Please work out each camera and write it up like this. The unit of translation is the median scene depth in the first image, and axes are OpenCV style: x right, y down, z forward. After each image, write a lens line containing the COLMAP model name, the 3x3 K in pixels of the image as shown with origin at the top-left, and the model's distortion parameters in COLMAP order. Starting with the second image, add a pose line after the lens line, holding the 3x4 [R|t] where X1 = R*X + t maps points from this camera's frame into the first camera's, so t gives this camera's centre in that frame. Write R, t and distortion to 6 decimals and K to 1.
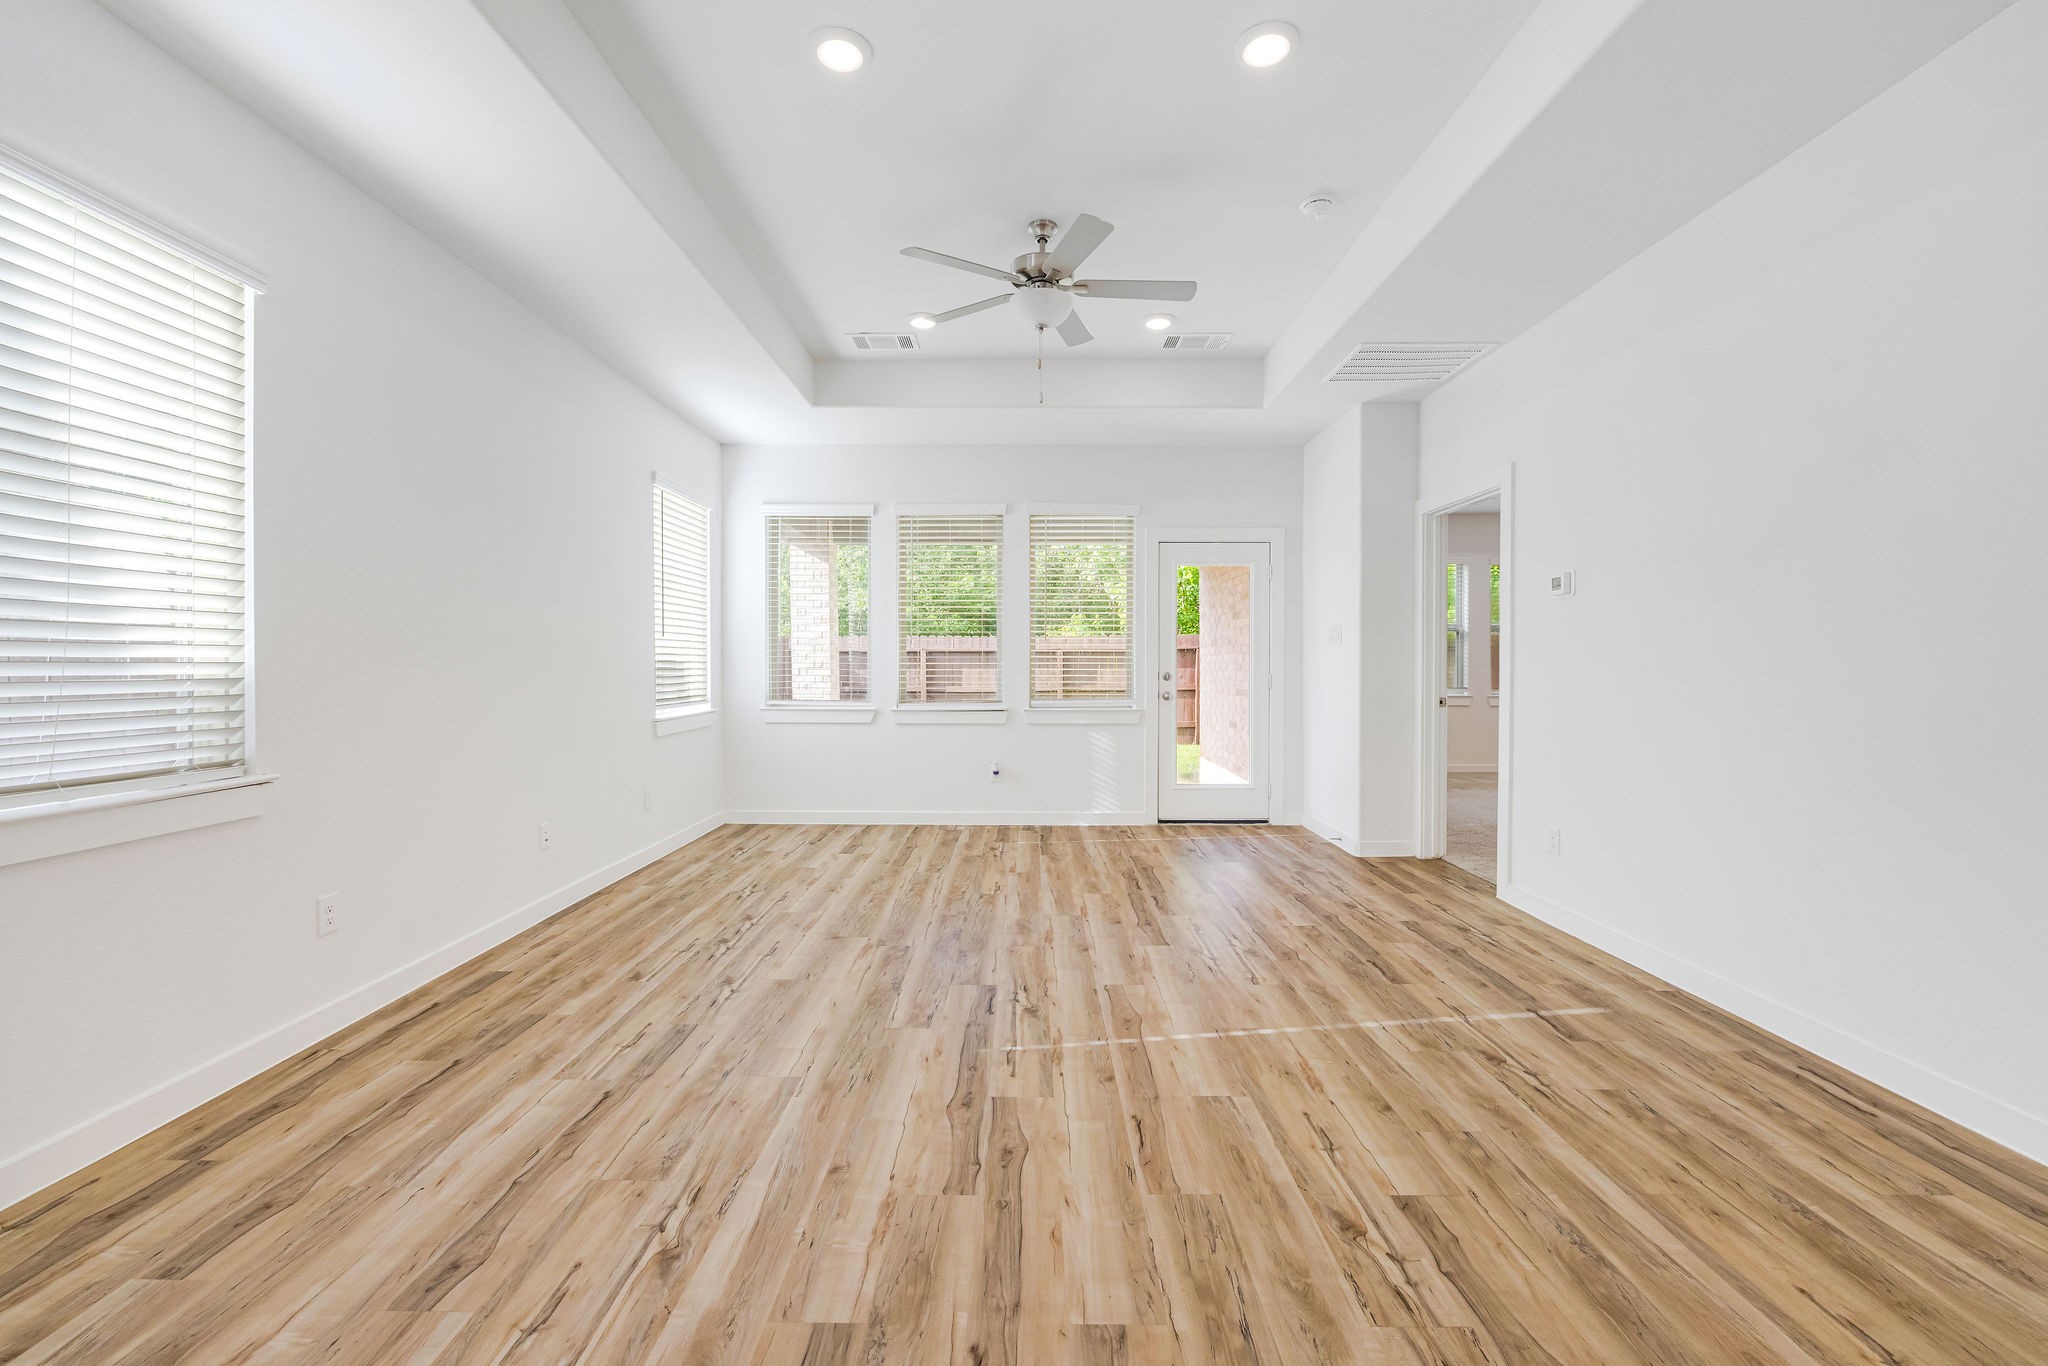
lens RADIAL K [[806.1, 0, 1024.1], [0, 806.1, 674.3], [0, 0, 1]] dist [-0.002094, 0.000153]
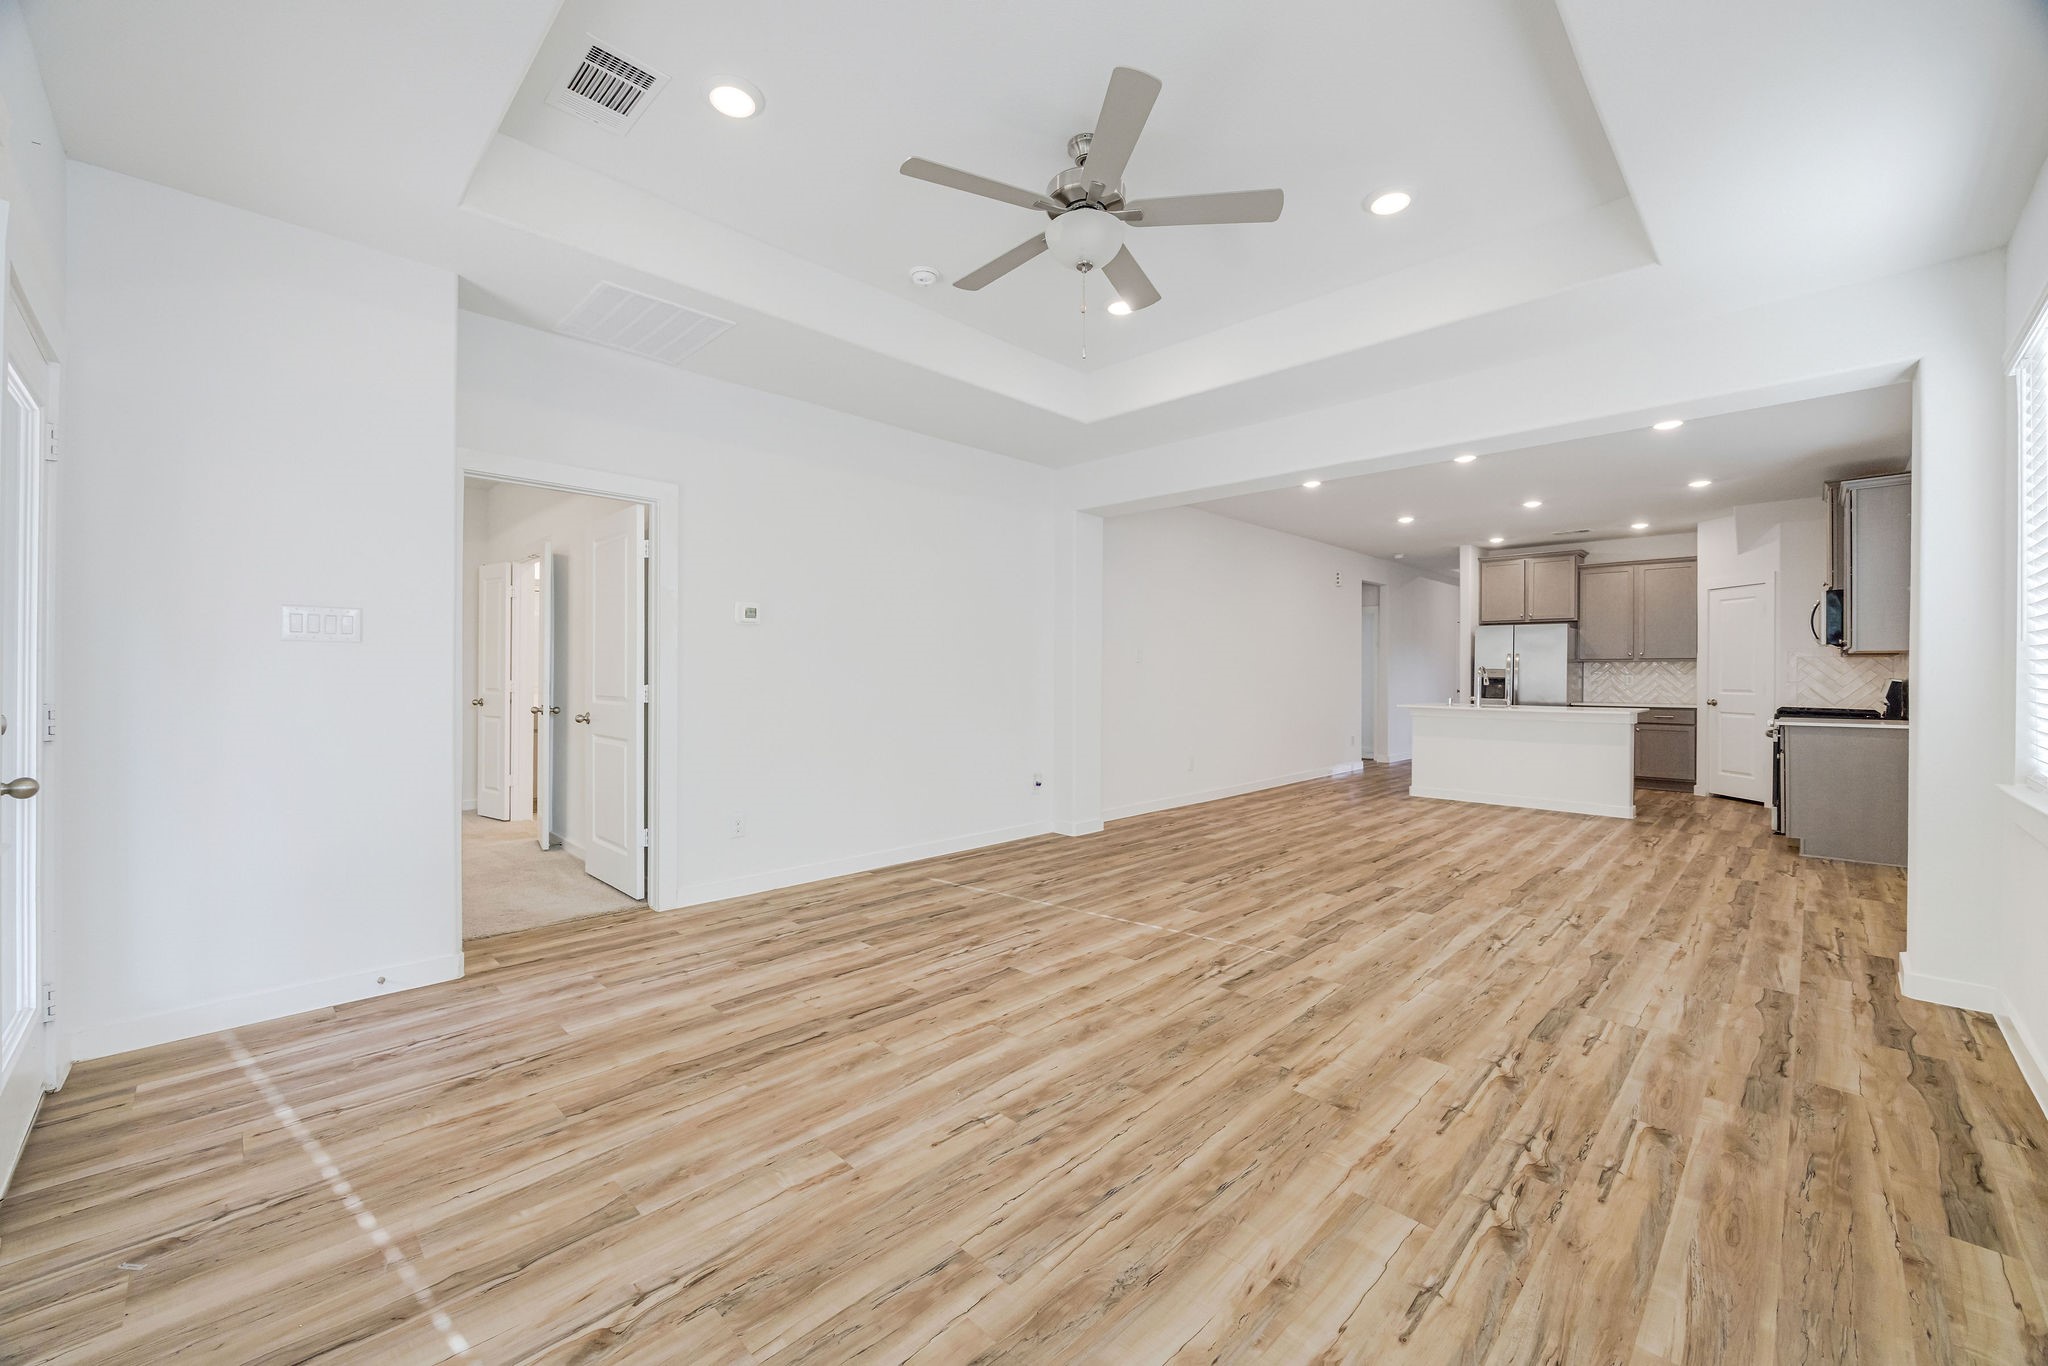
lens RADIAL K [[806.1, 0, 1011.0], [0, 806.1, 675.0], [0, 0, 1]] dist [-0.002094, 0.000153]
pose [[-0.698666, -0.001761, 0.715446, -0.642528], [0.004919, 0.999962, 0.007265, -0.033160], [-0.715431, 0.008595, -0.698630, 2.066658]]
